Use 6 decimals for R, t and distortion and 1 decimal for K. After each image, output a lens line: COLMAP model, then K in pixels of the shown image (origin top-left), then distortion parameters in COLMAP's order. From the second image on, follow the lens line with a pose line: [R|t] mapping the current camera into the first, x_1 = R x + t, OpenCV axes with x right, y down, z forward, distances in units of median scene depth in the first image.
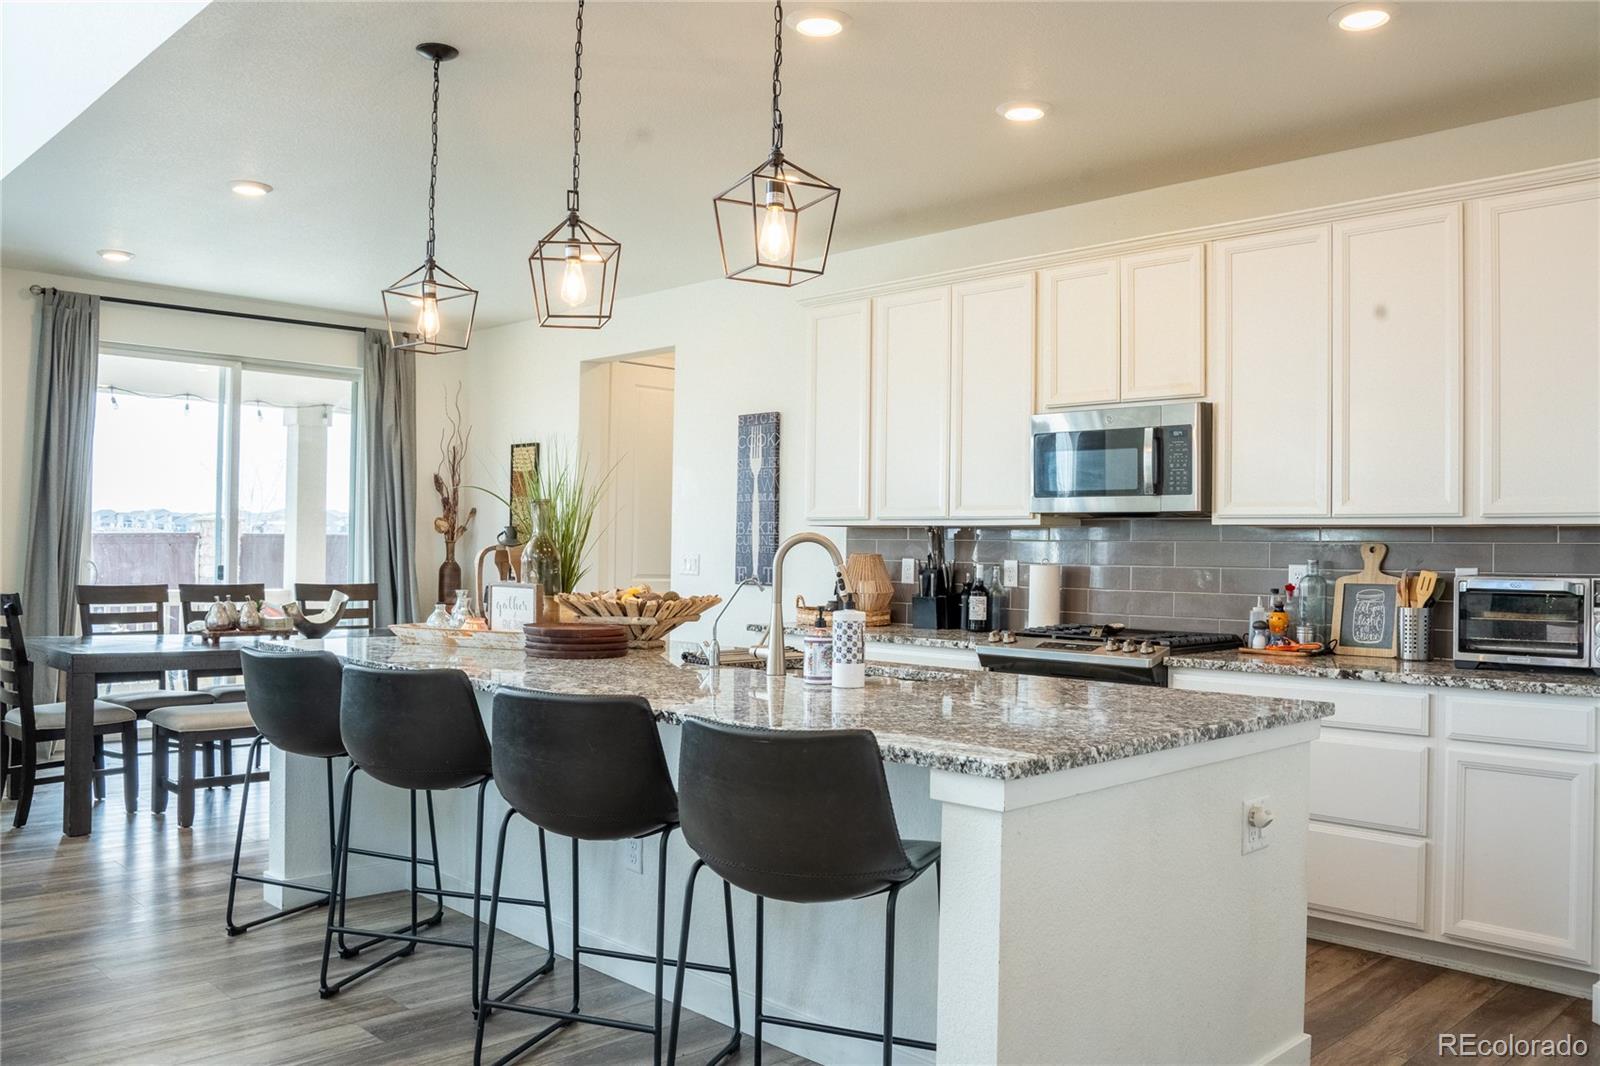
lens RADIAL K [[1288.9, 0, 798.9], [0, 1288.9, 530.6], [0, 0, 1]] dist [-0.096218, 0.055885]
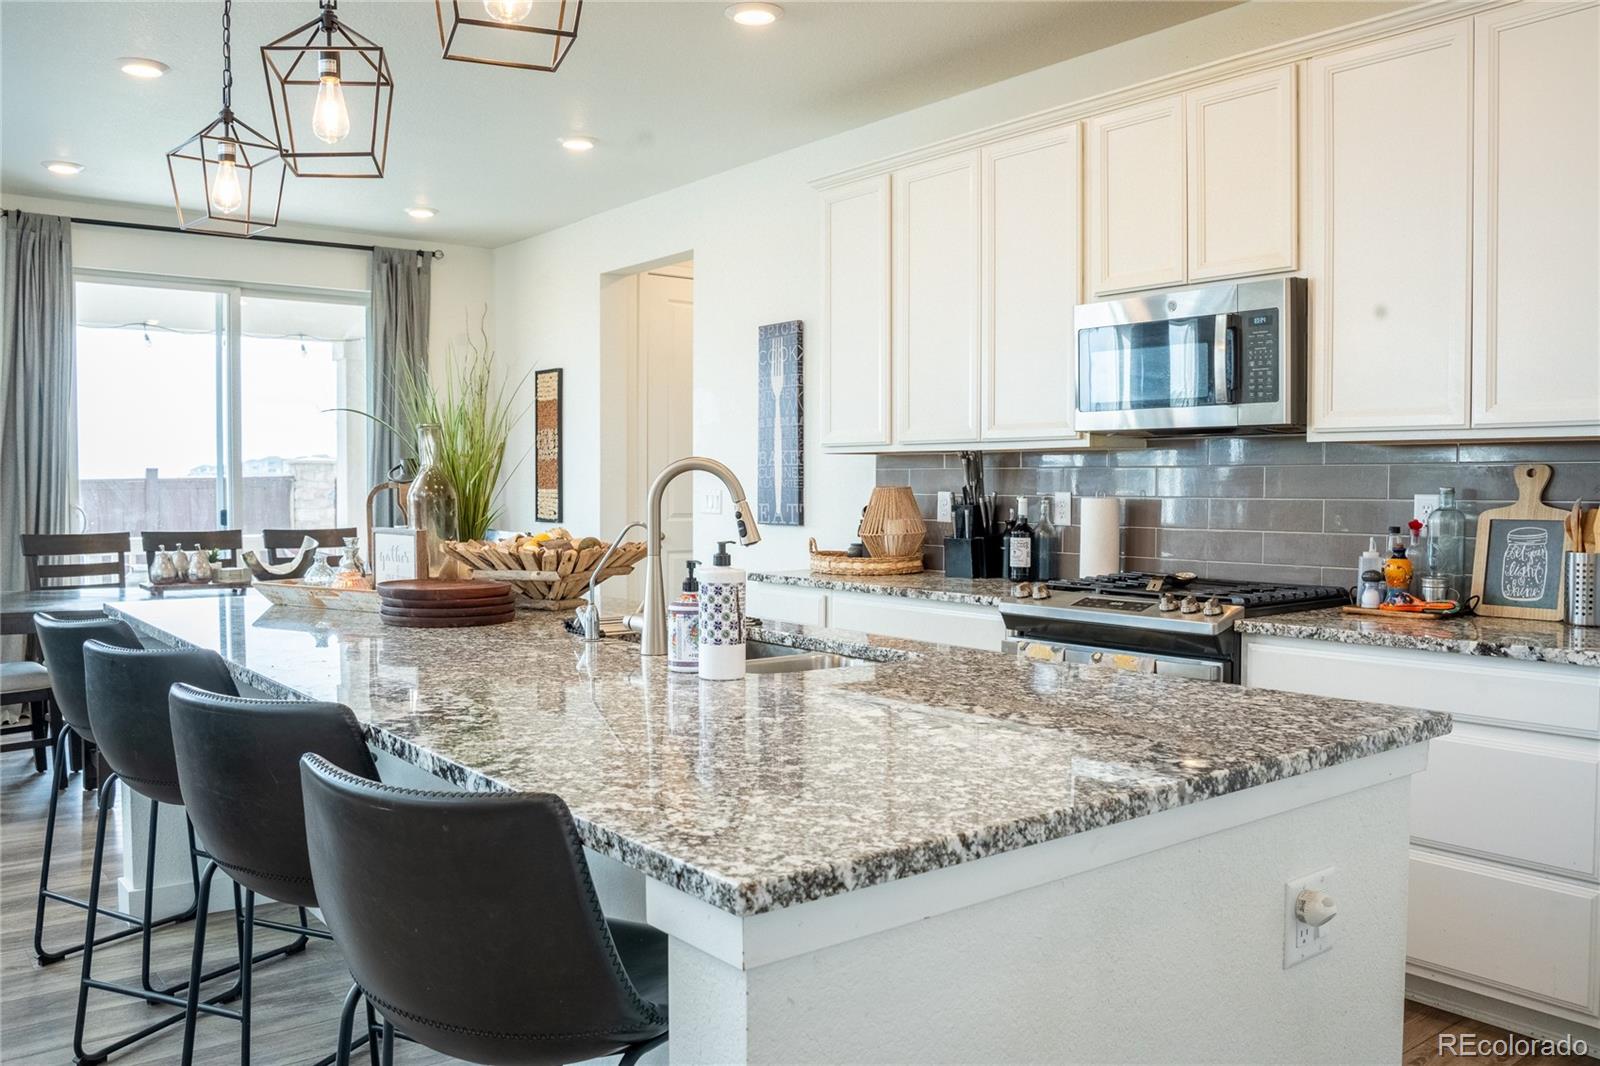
lens RADIAL K [[1288.9, 0, 800.0], [0, 1288.9, 530.1], [0, 0, 1]] dist [-0.096218, 0.055885]
pose [[0.993673, -0.009181, -0.111933, 0.104435], [0.014672, 0.998723, 0.048336, 0.006177], [0.111346, -0.049673, 0.992539, 0.211640]]
